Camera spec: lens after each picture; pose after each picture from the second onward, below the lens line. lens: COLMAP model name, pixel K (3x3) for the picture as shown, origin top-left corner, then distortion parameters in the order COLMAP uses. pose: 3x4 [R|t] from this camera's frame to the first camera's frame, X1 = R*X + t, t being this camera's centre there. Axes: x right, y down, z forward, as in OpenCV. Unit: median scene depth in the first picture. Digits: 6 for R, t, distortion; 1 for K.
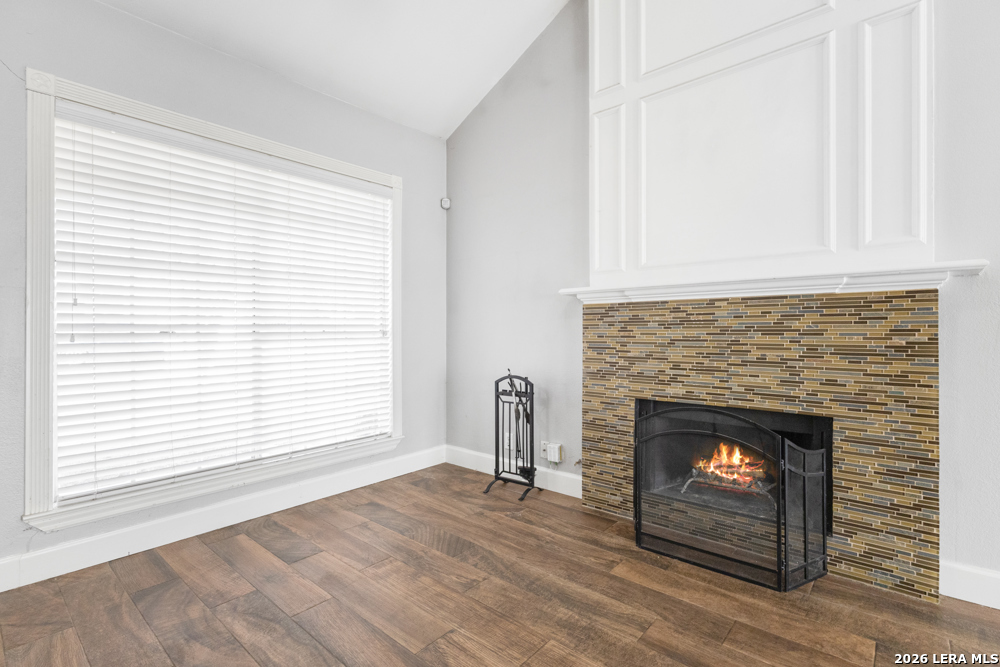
lens RADIAL K [[467.1, 0, 498.9], [0, 467.1, 329.6], [0, 0, 1]] dist [0.000594, 0.000492]
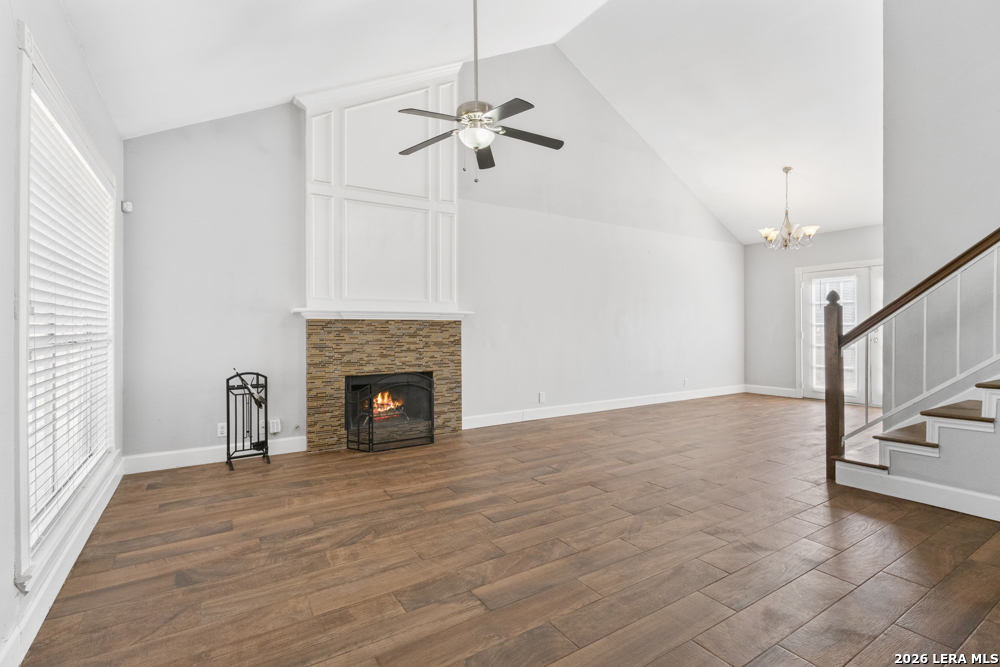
lens RADIAL K [[448.9, 0, 499.3], [0, 448.9, 329.5], [0, 0, 1]] dist [-0.000059, 0.000204]
pose [[0.294452, 0.002138, 0.955664, -1.173903], [-0.001810, 0.999997, -0.001679, -0.021543], [-0.955665, -0.001235, 0.294455, -0.013106]]
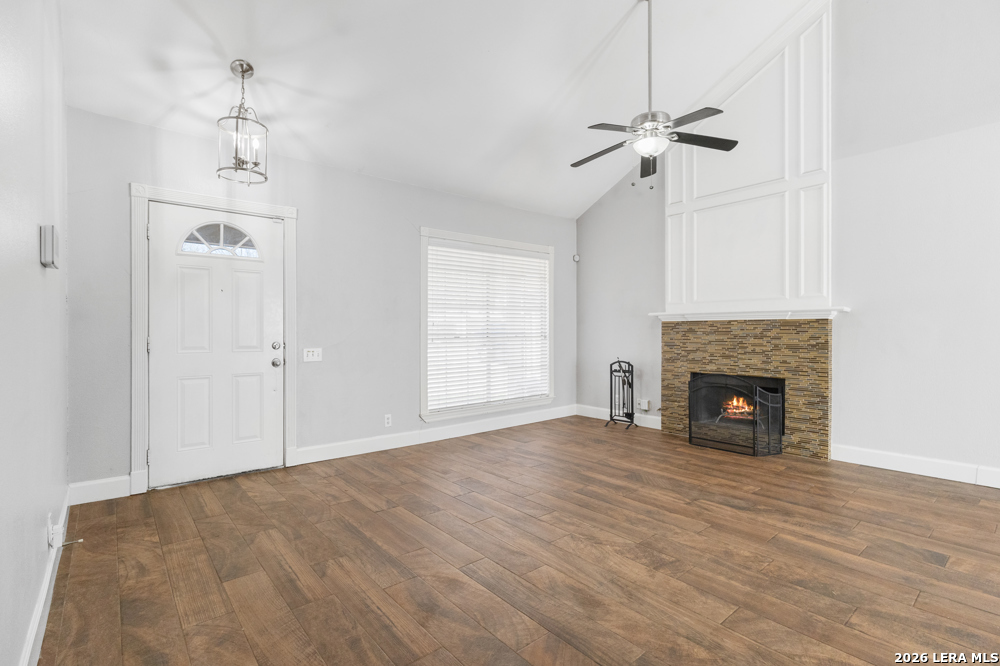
lens RADIAL K [[463.4, 0, 515.7], [0, 463.4, 330.8], [0, 0, 1]] dist [-0.000739, 0.000183]
pose [[0.991705, -0.000689, -0.128533, -0.176020], [0.001234, 0.999991, 0.004161, -0.029715], [0.128528, -0.004285, 0.991697, -0.999023]]
